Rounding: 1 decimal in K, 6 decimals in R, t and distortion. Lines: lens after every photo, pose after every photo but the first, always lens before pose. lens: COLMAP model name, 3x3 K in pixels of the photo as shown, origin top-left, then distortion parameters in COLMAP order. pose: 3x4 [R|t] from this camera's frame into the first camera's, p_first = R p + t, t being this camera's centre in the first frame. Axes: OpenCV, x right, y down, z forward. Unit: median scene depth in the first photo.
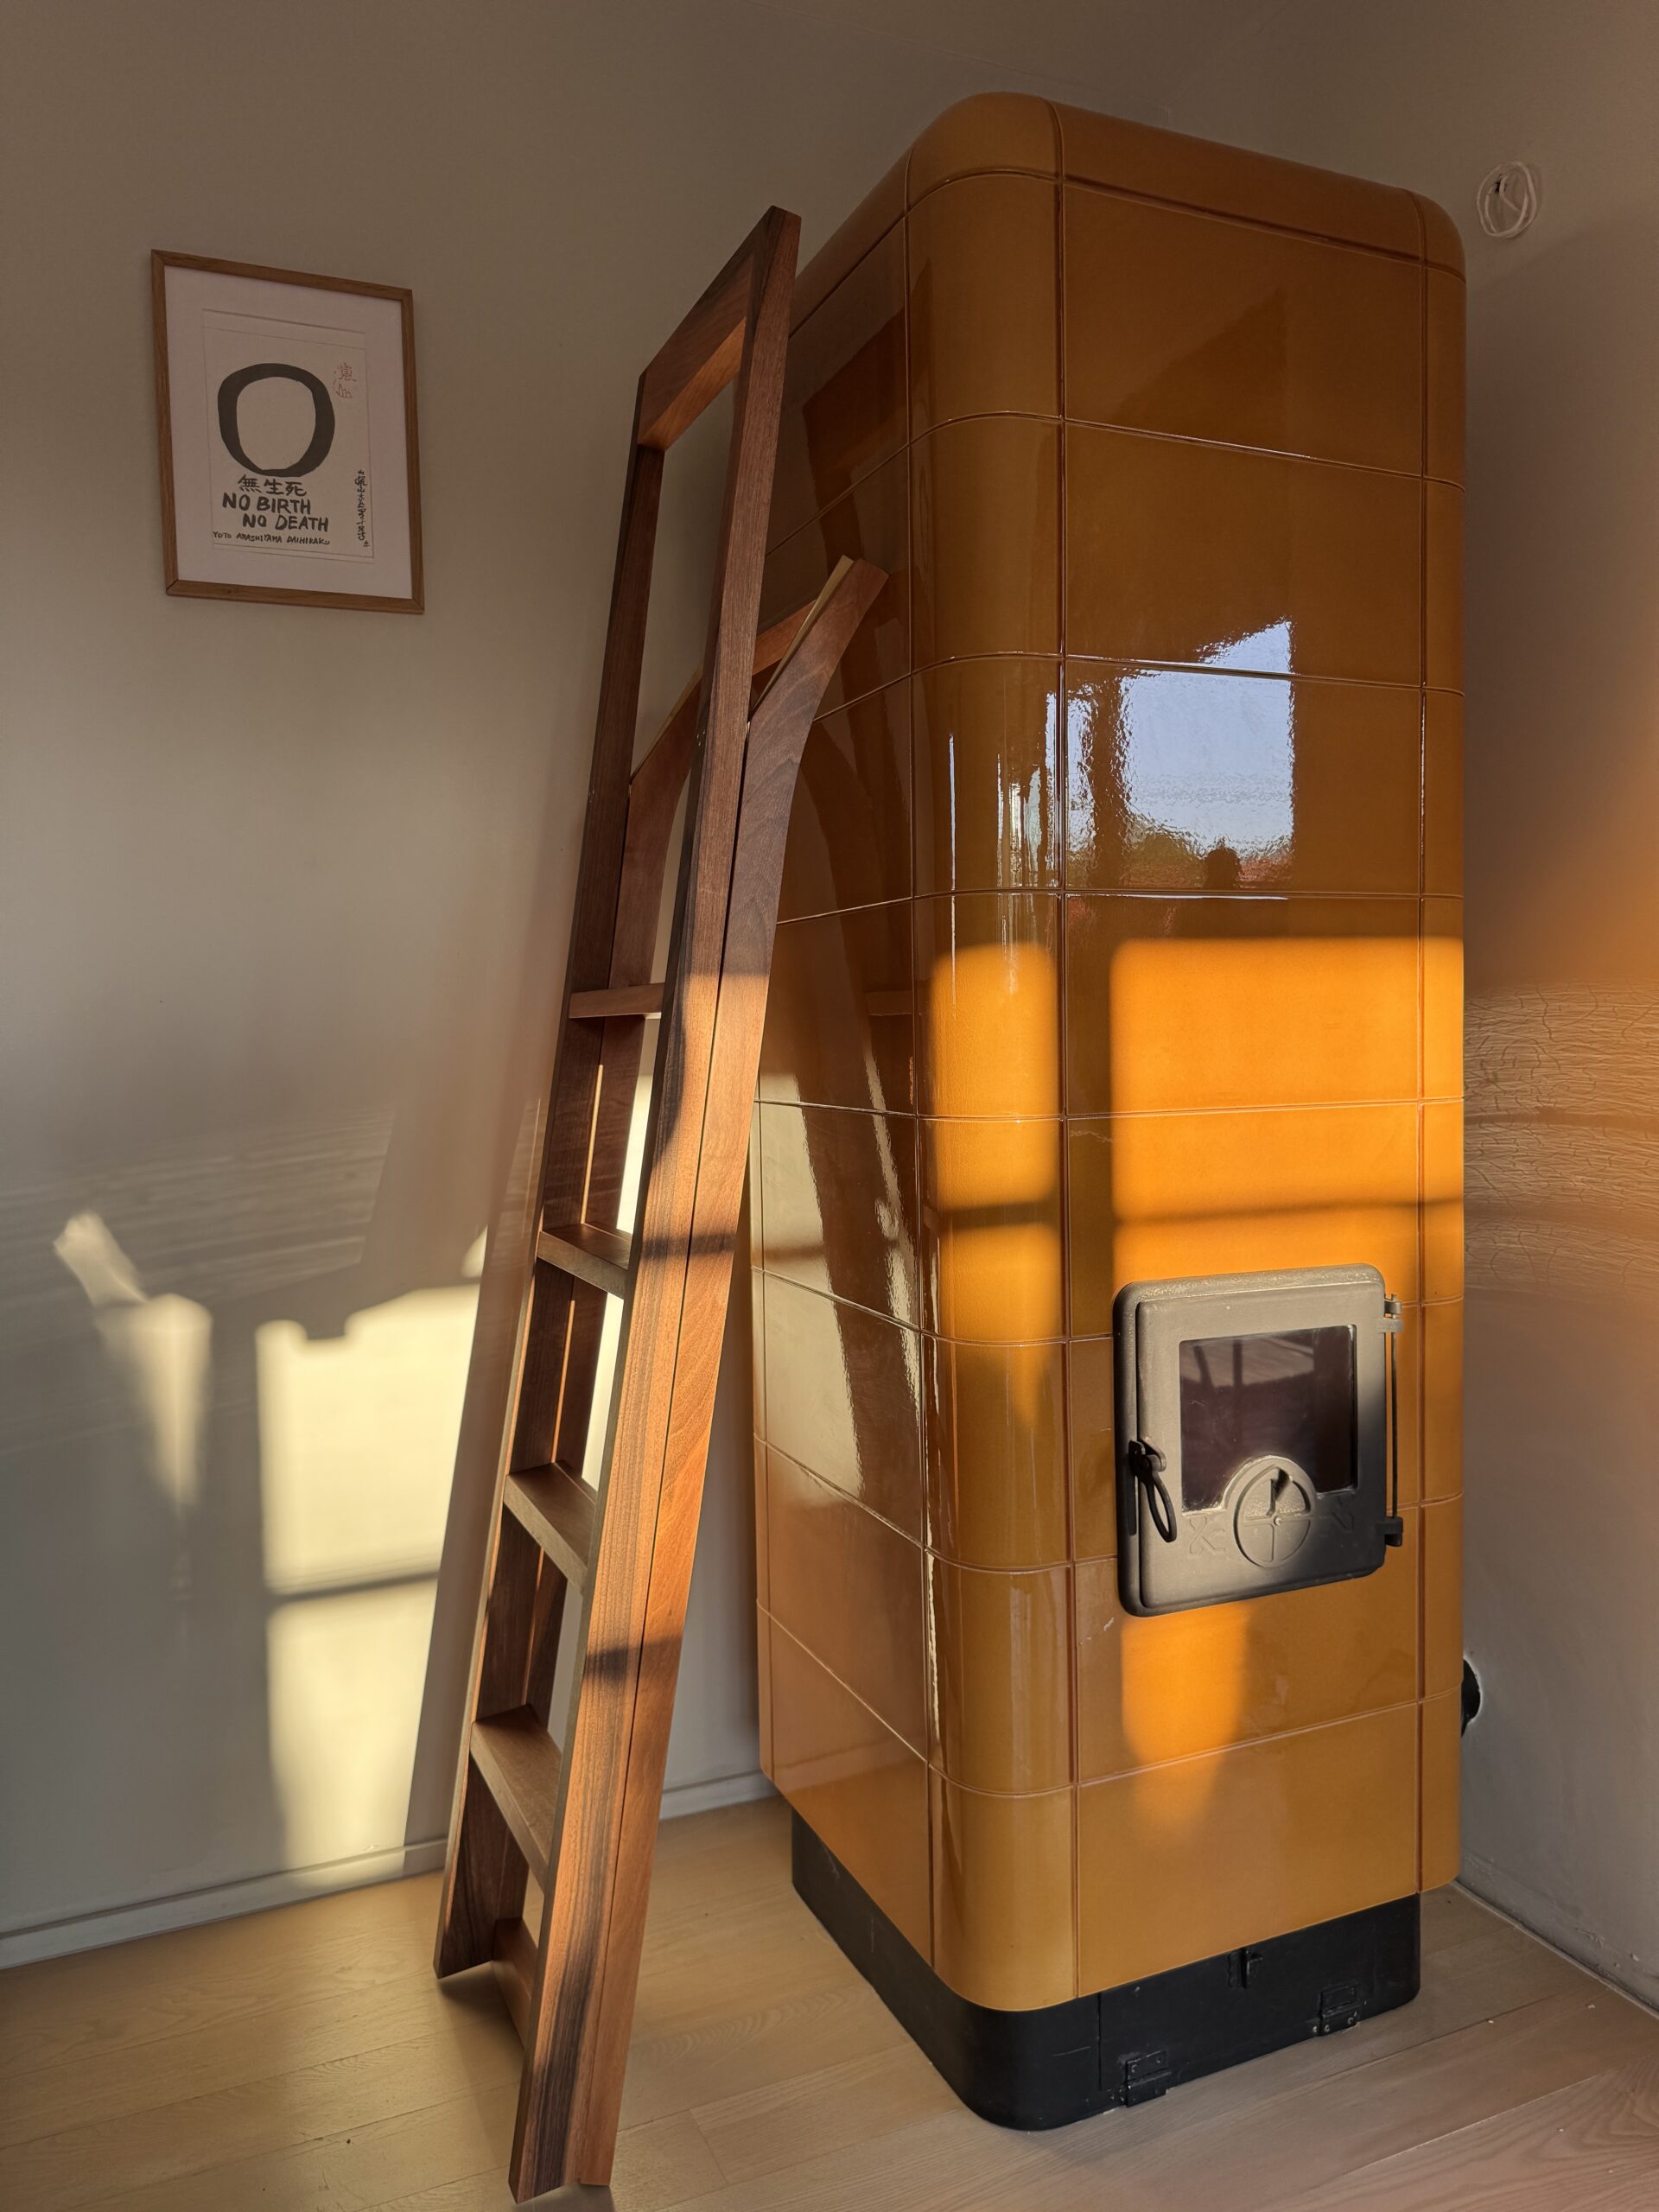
lens RADIAL K [[1575.1, 0, 829.5], [0, 1575.1, 1106.0], [0, 0, 1]] dist [0.049963, -0.094299]
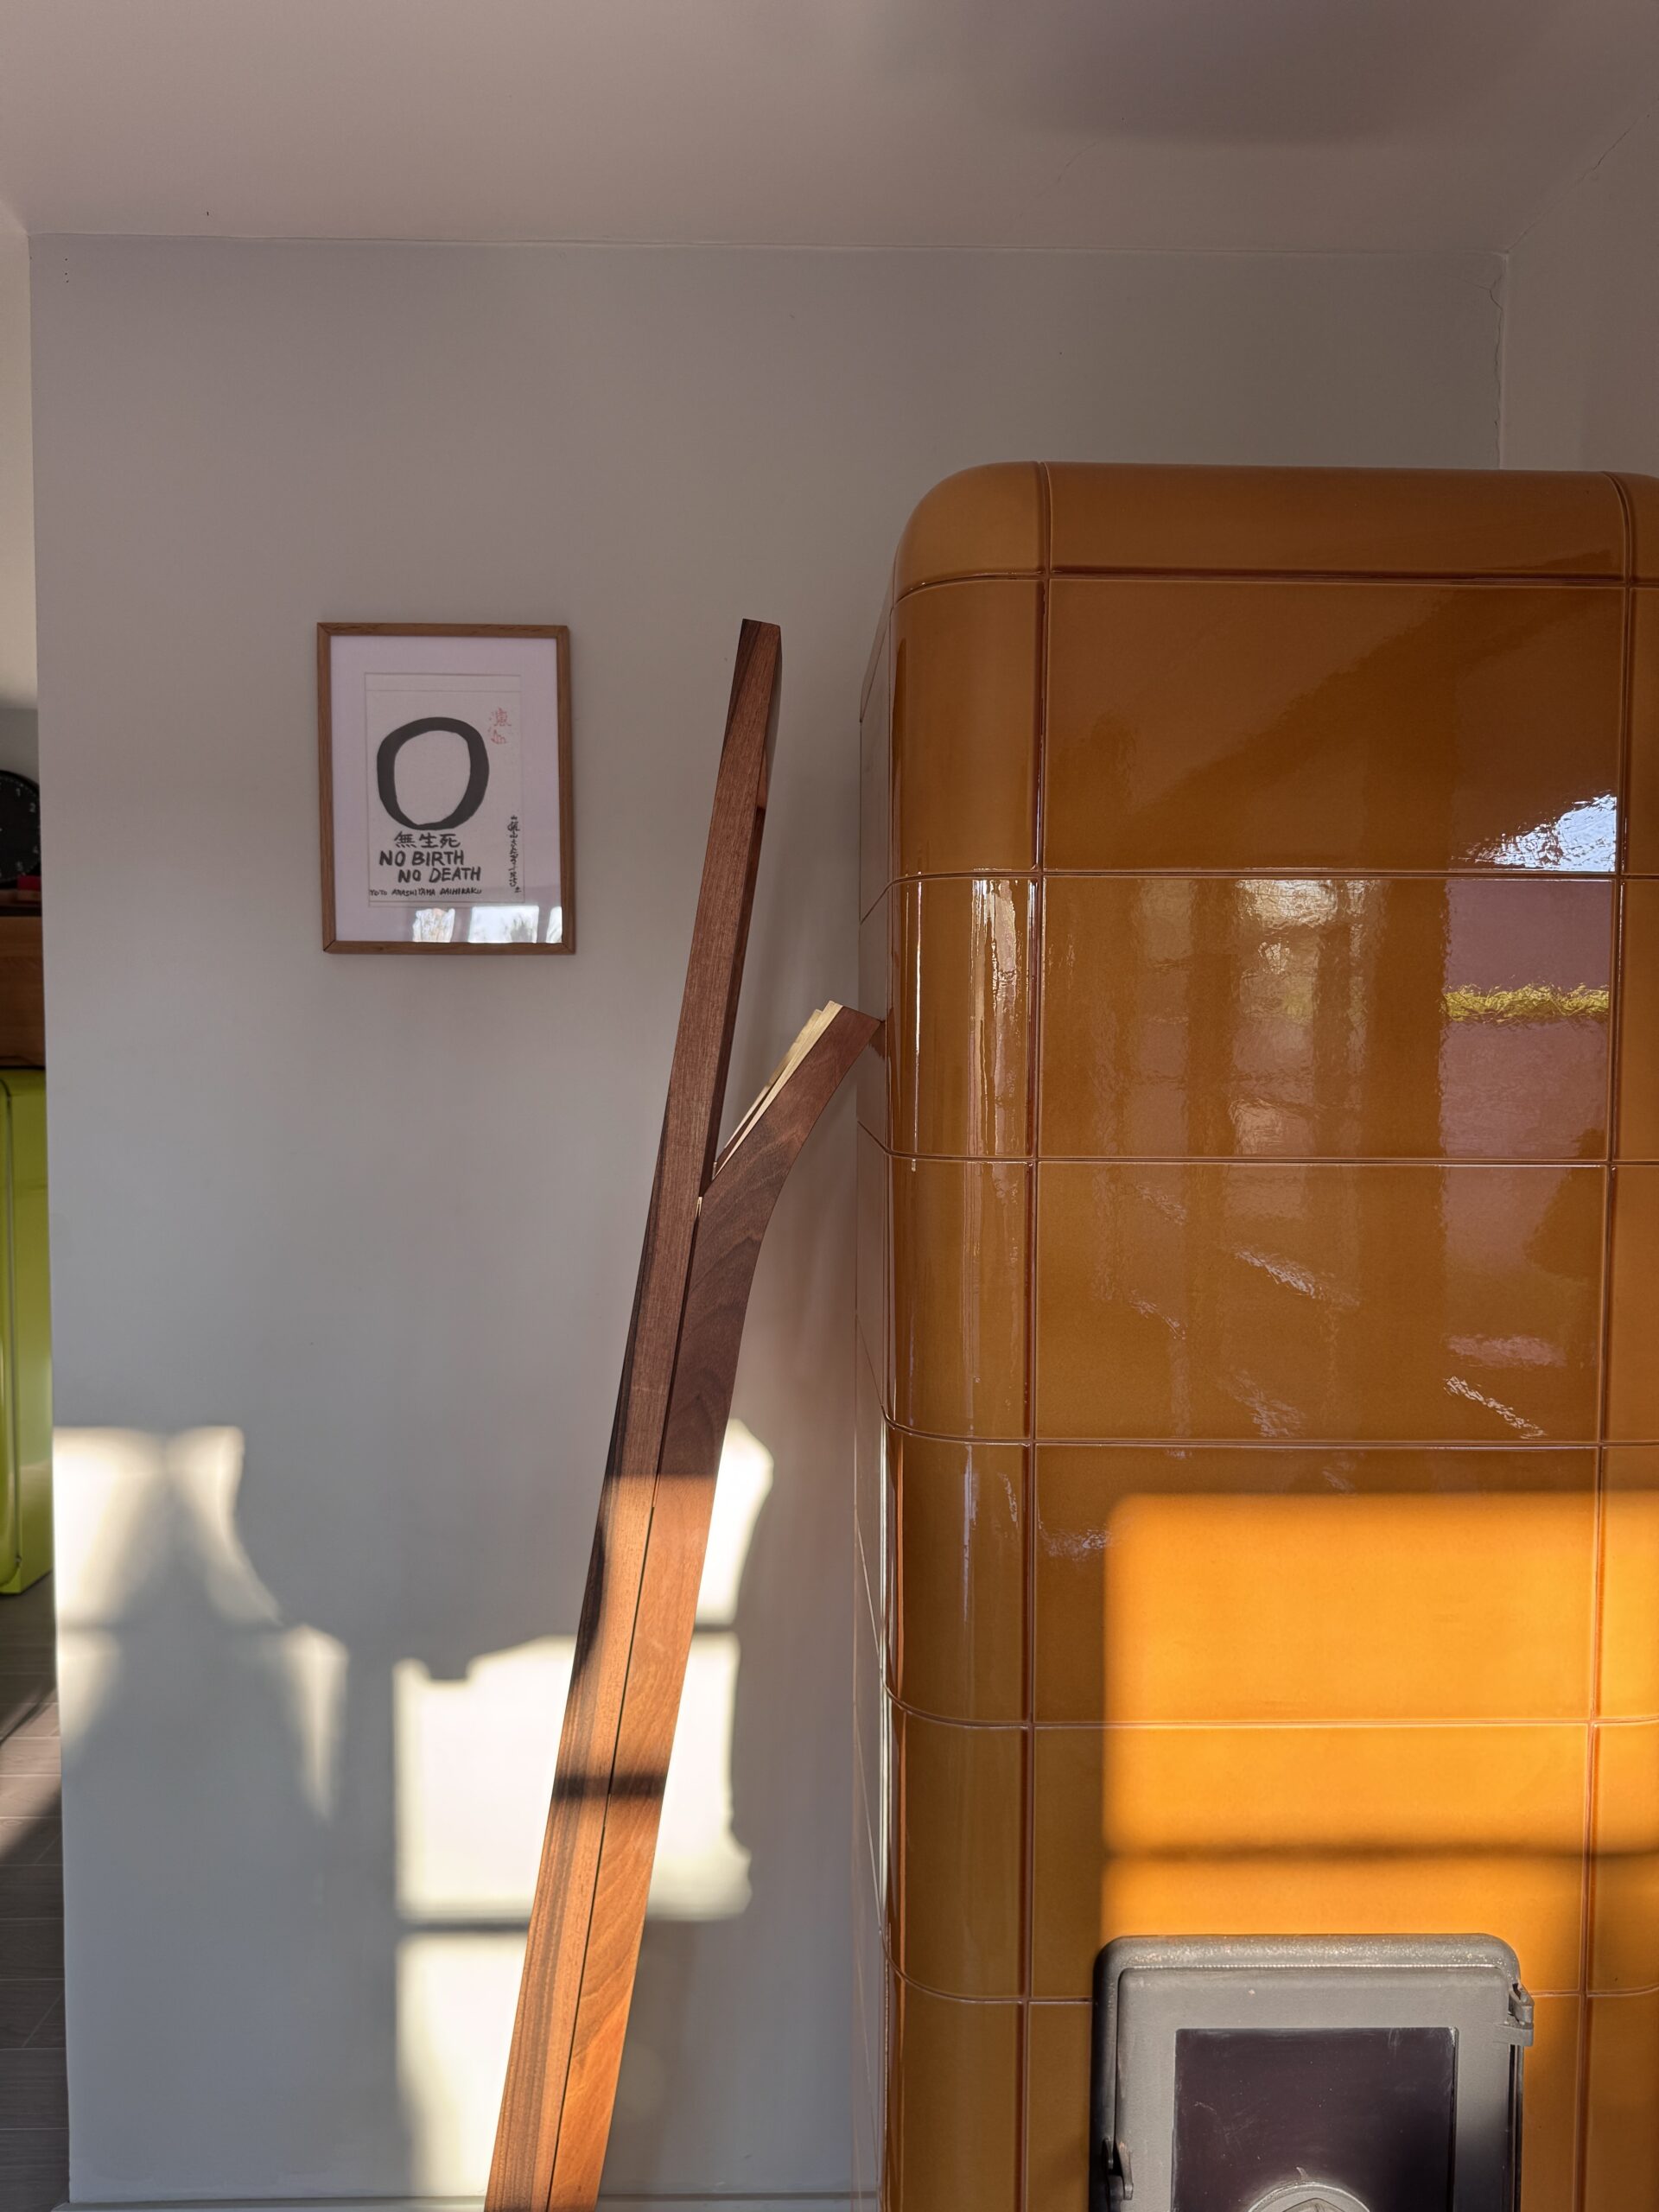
lens RADIAL K [[1575.1, 0, 829.5], [0, 1575.1, 1106.0], [0, 0, 1]] dist [0.049963, -0.094299]
pose [[0.931206, 0.040405, -0.362247, 0.260991], [-0.047922, 0.998782, -0.011786, -0.227041], [0.361329, 0.028335, 0.932008, 0.165150]]
